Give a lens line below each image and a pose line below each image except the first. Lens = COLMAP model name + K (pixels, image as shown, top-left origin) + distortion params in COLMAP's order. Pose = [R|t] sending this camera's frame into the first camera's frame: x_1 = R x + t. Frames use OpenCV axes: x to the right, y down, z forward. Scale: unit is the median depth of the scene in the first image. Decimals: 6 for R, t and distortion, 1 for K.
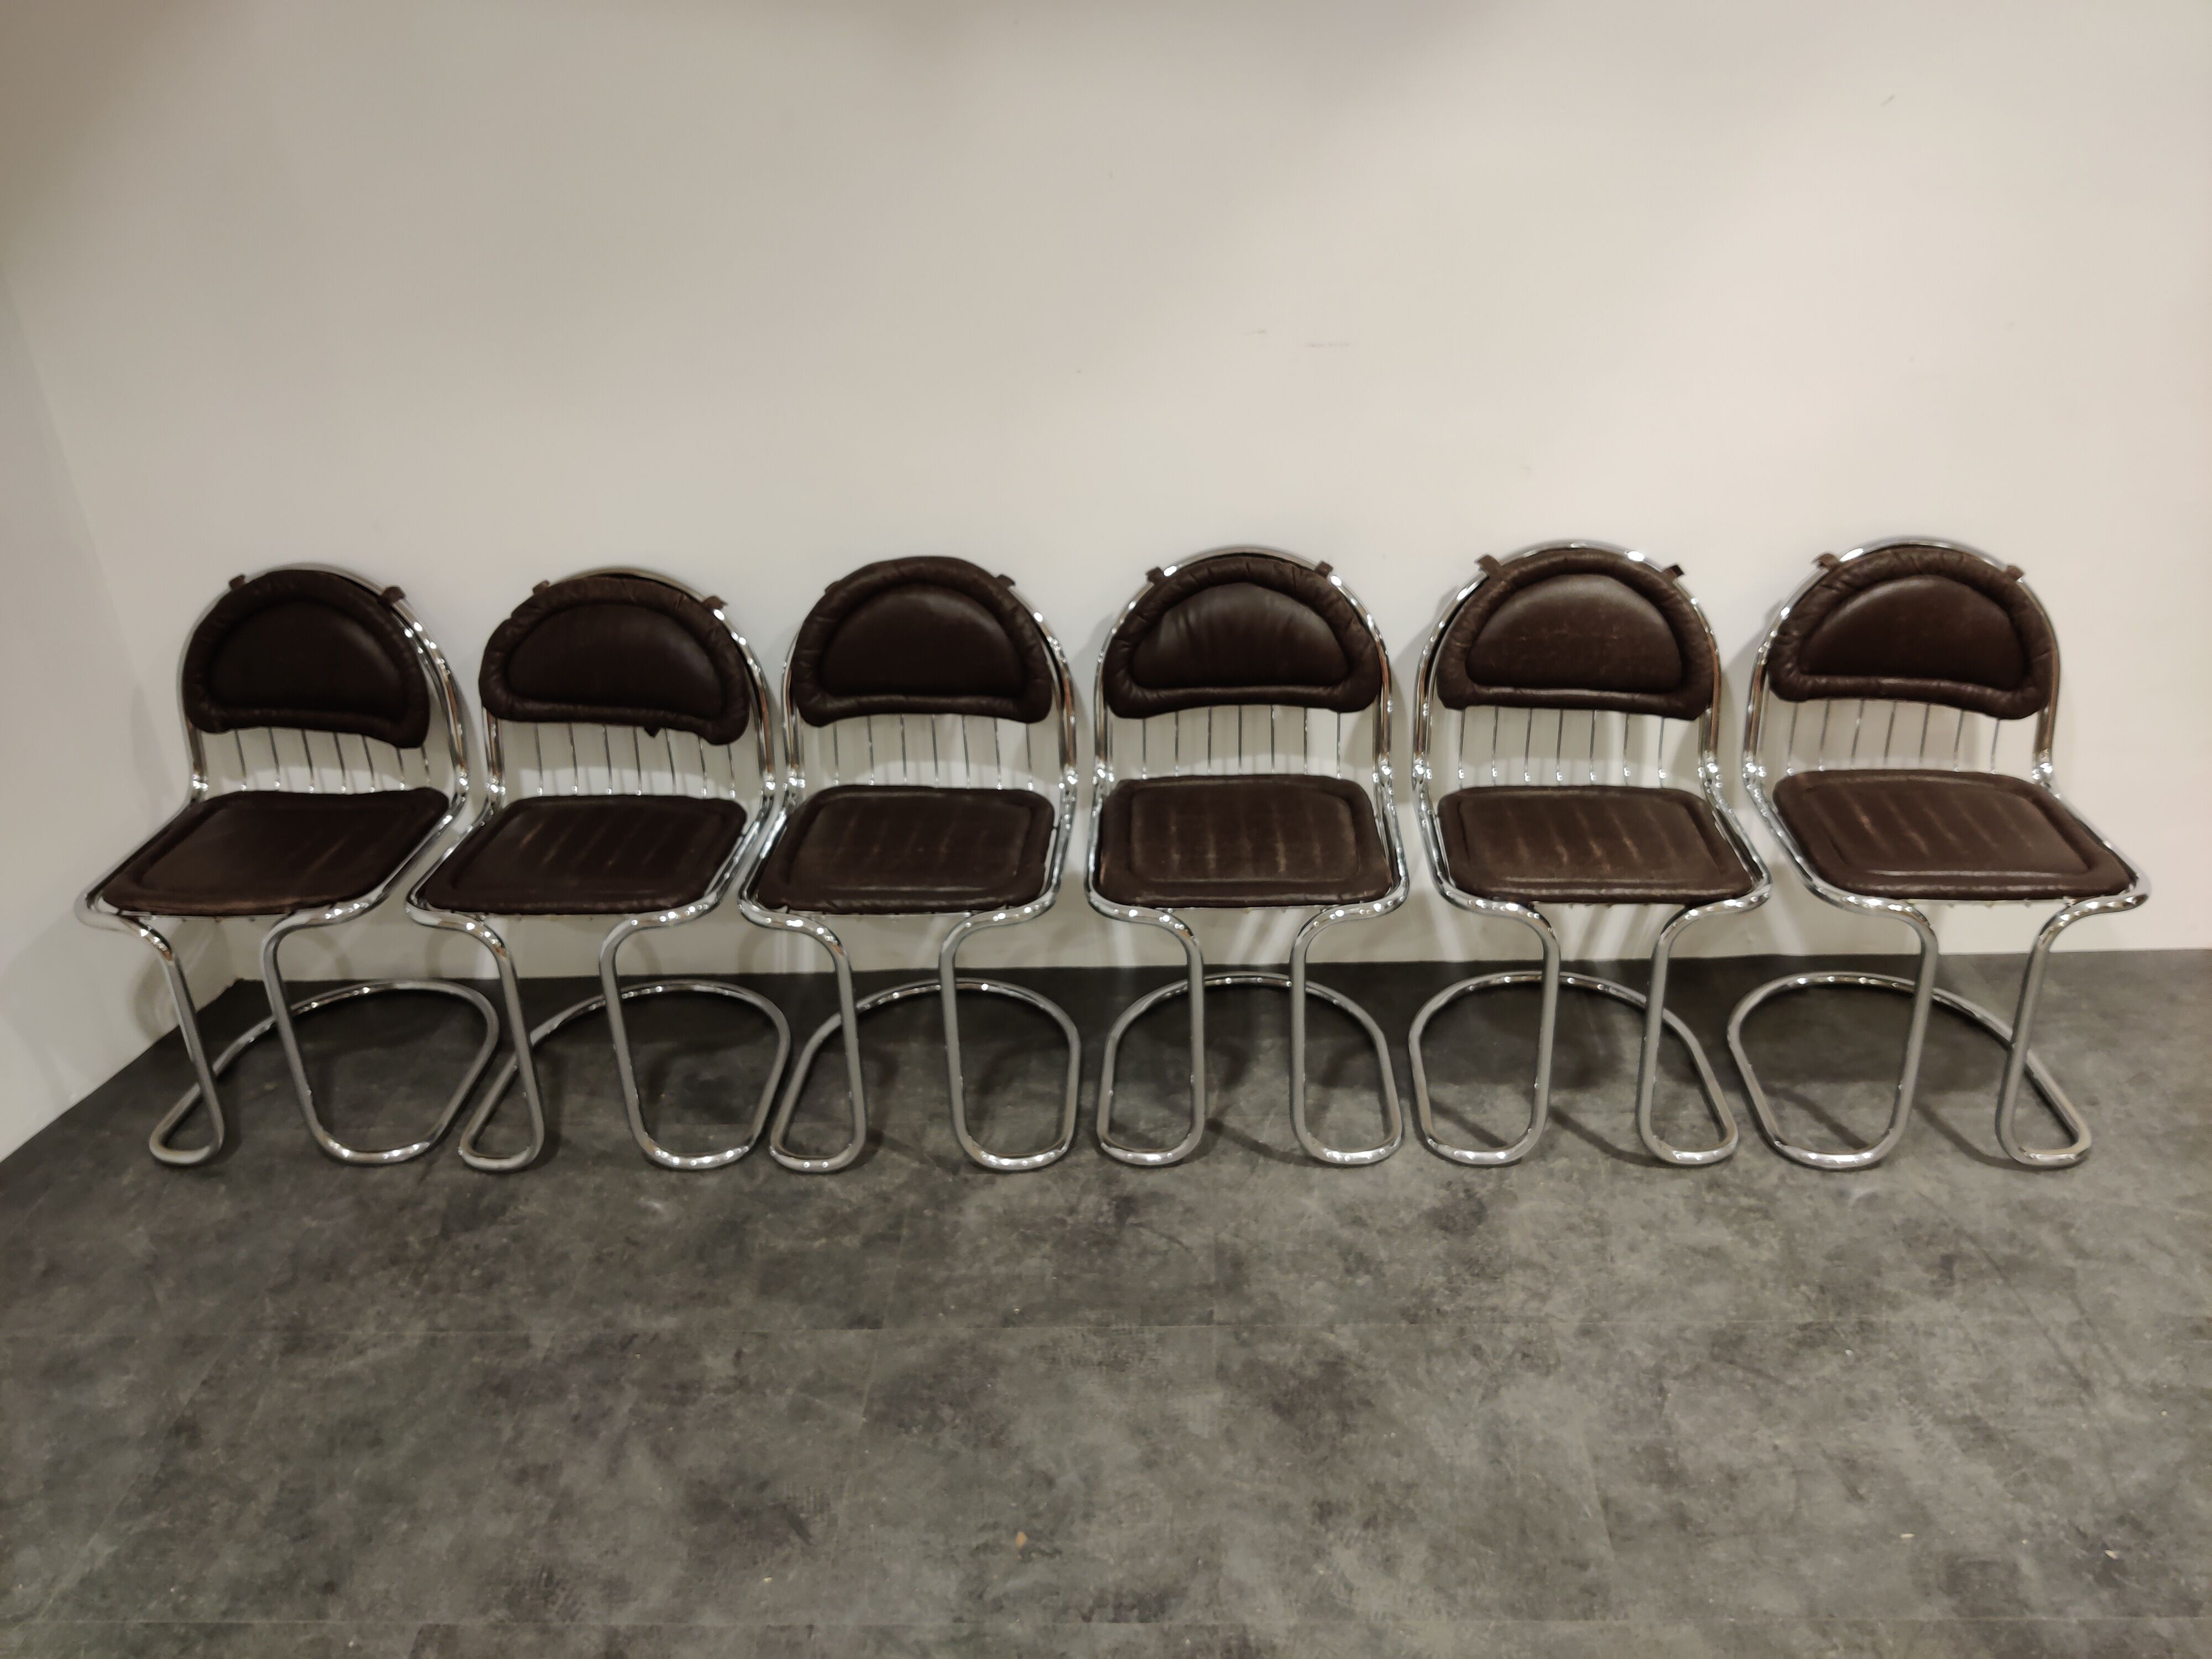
lens RADIAL K [[1816.5, 0, 1117.6], [0, 1816.5, 829.6], [0, 0, 1]] dist [0.002454, -0.025833]
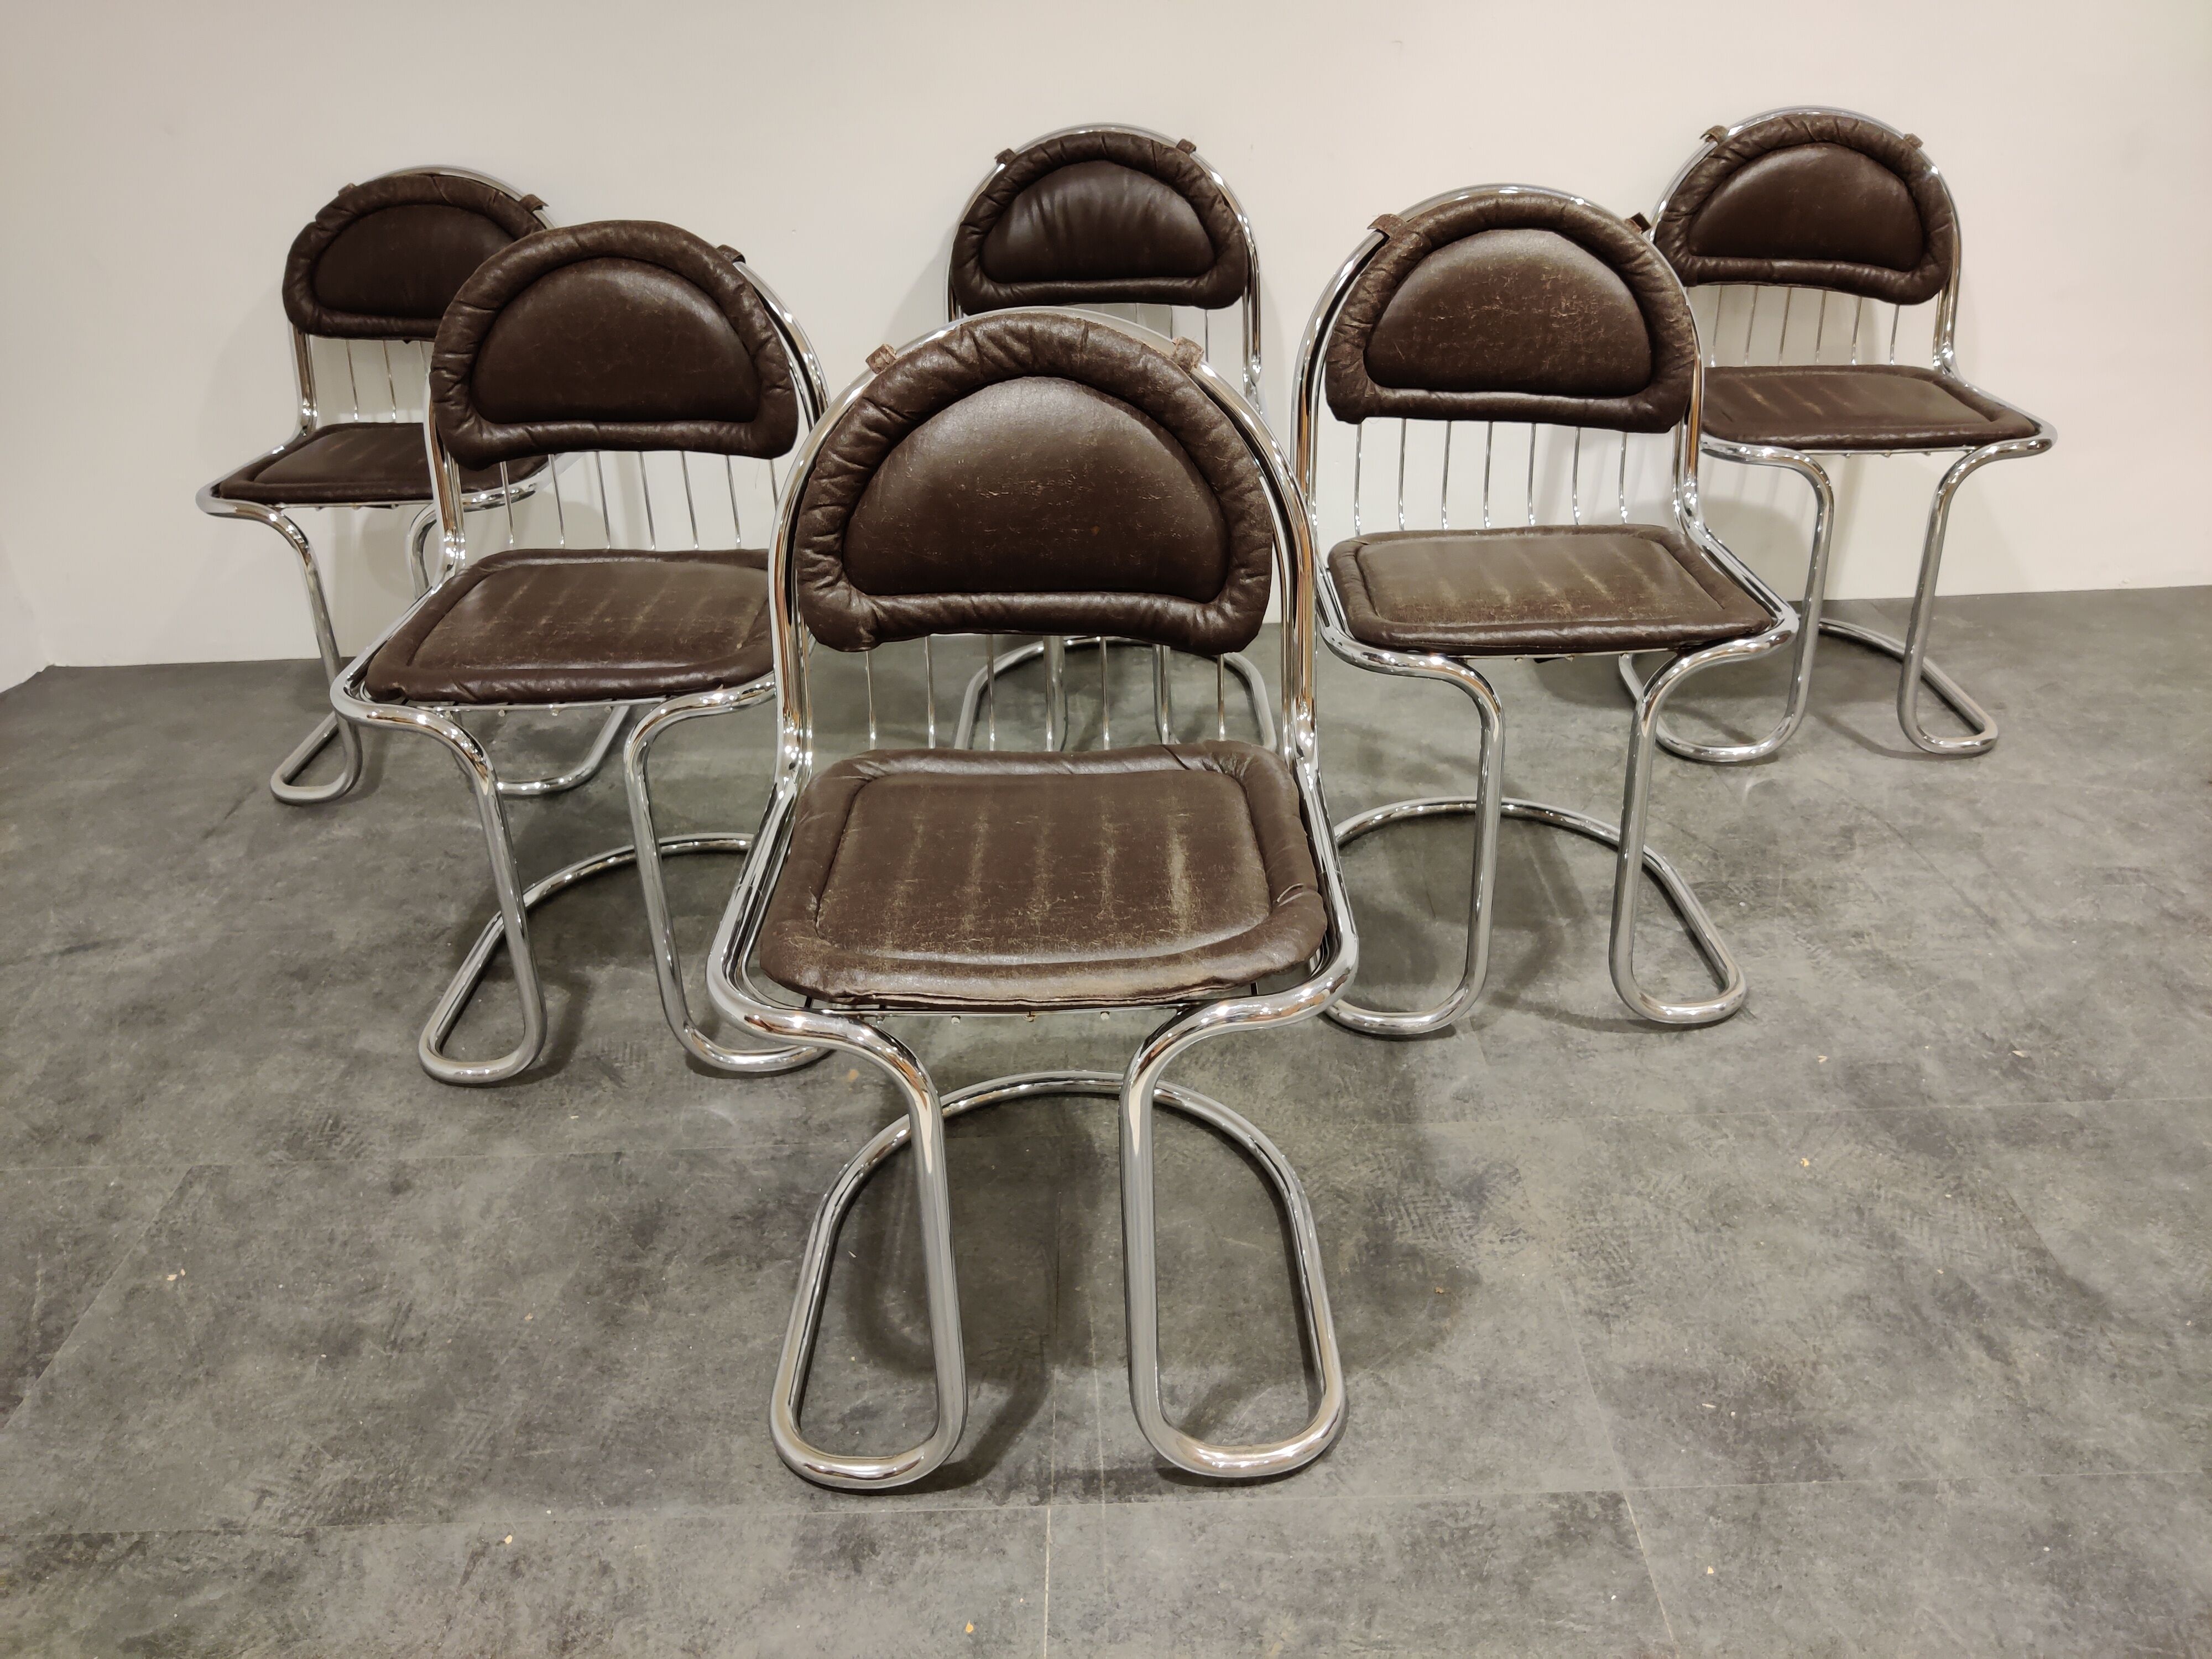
lens RADIAL K [[1816.5, 0, 1090.0], [0, 1816.5, 823.3], [0, 0, 1]] dist [0.002454, -0.025833]
pose [[0.999575, -0.017113, 0.023593, 0.042438], [0.016681, 0.999692, 0.018395, 0.217507], [-0.023901, -0.017994, 0.999552, 0.066477]]
